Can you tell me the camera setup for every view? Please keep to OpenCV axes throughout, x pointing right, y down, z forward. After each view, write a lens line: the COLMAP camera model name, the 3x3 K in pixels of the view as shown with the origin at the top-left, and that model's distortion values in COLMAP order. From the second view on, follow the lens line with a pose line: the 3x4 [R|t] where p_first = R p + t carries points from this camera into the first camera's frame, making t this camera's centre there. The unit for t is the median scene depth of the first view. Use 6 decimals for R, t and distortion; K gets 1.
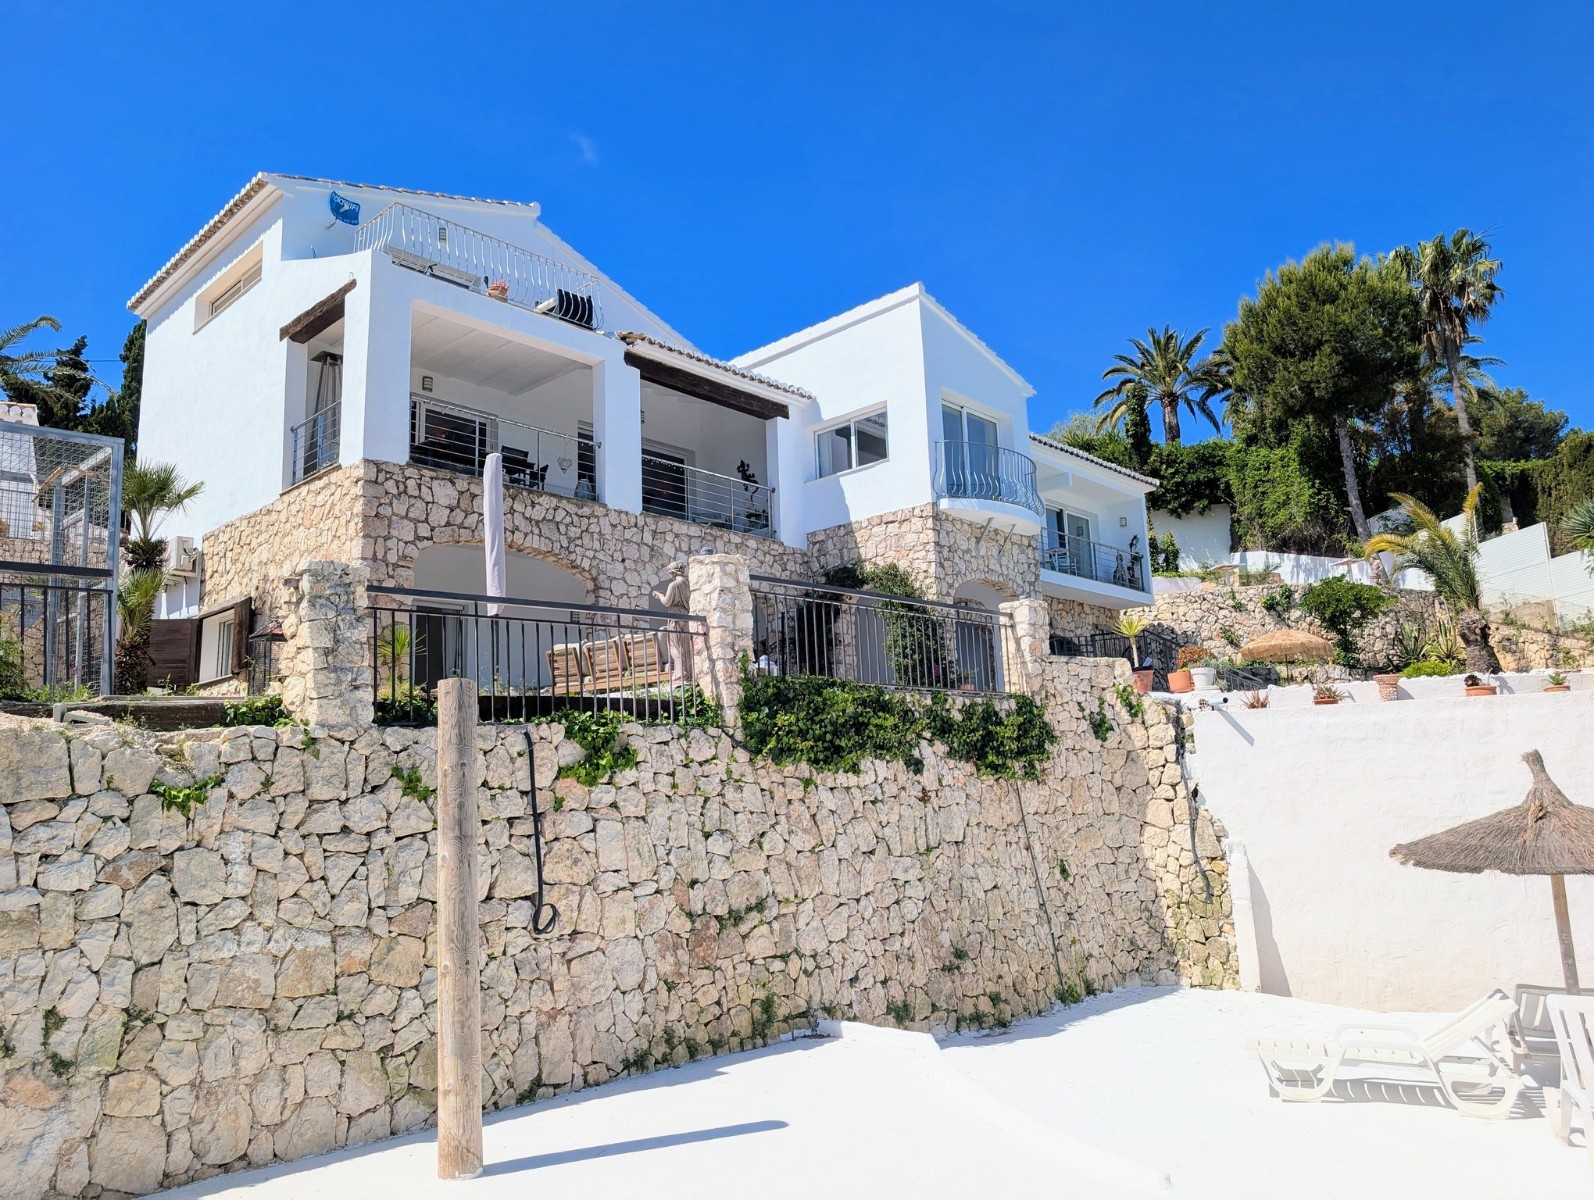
lens RADIAL K [[1147.9, 0, 793.2], [0, 1147.9, 603.4], [0, 0, 1]] dist [0.033056, -0.031504]
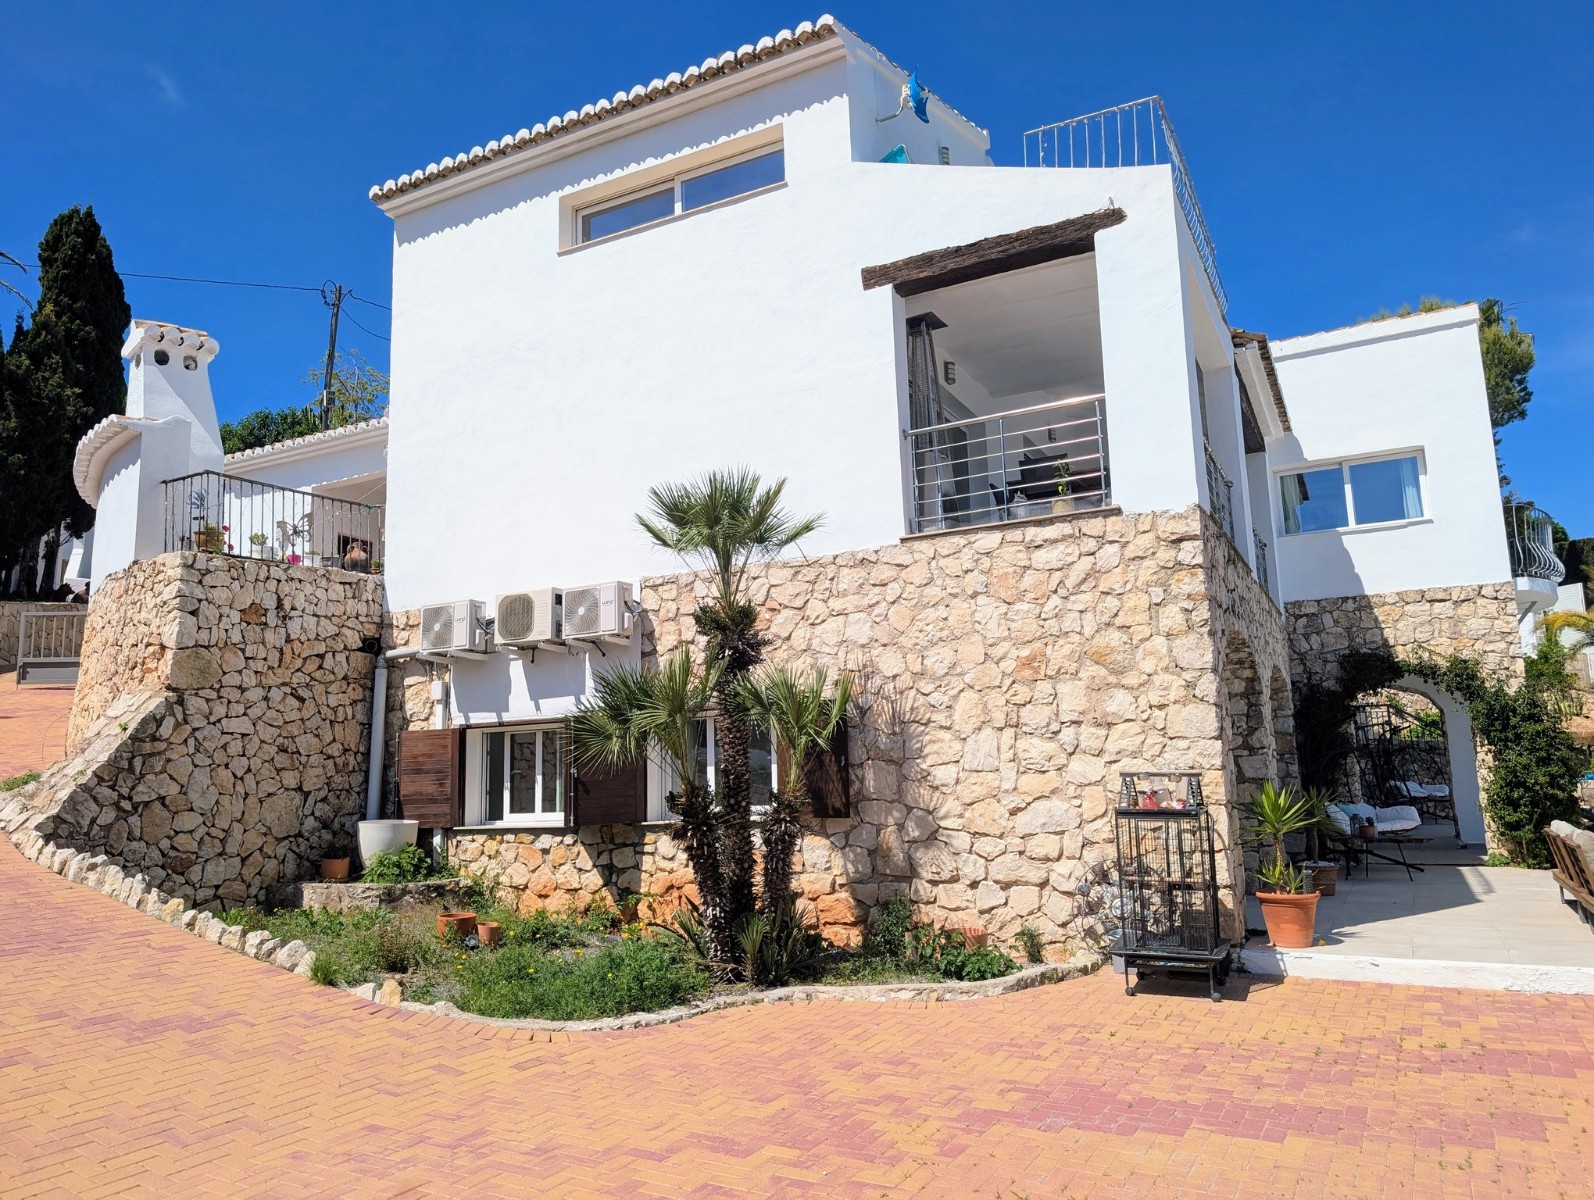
lens RADIAL K [[1147.9, 0, 798.2], [0, 1147.9, 599.5], [0, 0, 1]] dist [0.033056, -0.031504]
pose [[0.963419, 0.047834, 0.263695, -0.546815], [-0.048712, 0.998808, -0.003213, -0.047287], [-0.263534, -0.009750, 0.964601, 0.349026]]
